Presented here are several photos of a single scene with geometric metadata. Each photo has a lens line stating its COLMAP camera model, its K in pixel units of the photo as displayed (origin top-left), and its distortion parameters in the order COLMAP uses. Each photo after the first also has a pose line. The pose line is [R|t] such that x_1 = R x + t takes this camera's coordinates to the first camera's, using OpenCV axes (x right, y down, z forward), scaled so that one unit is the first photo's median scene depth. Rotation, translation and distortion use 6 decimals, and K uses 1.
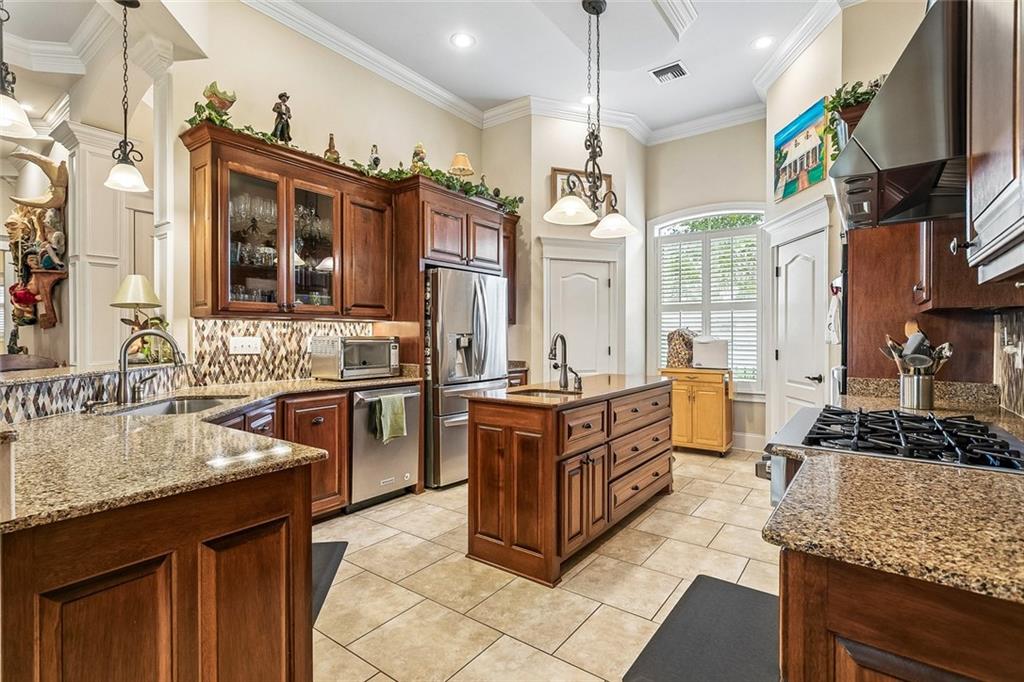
lens RADIAL K [[485.9, 0, 511.7], [0, 485.9, 337.8], [0, 0, 1]] dist [-0.004165, -0.000167]
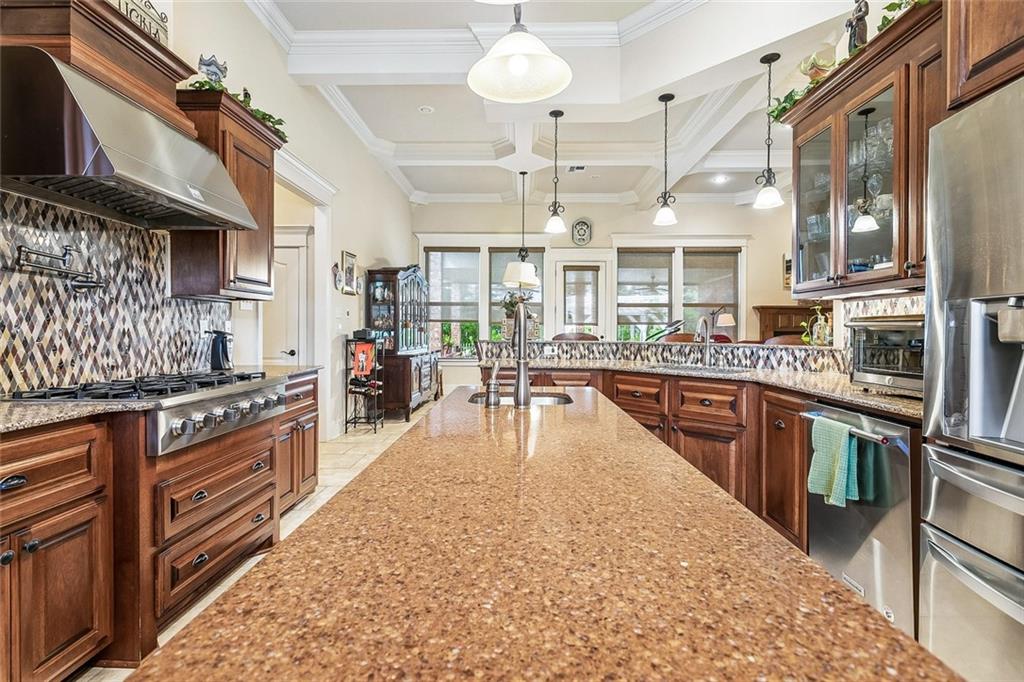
lens RADIAL K [[485.9, 0, 512.6], [0, 485.9, 336.0], [0, 0, 1]] dist [-0.004165, -0.000167]
pose [[-0.816091, 0.001953, -0.577920, 0.640172], [-0.008755, 0.999838, 0.015743, 0.027098], [0.577857, 0.017907, -0.815942, 2.125354]]
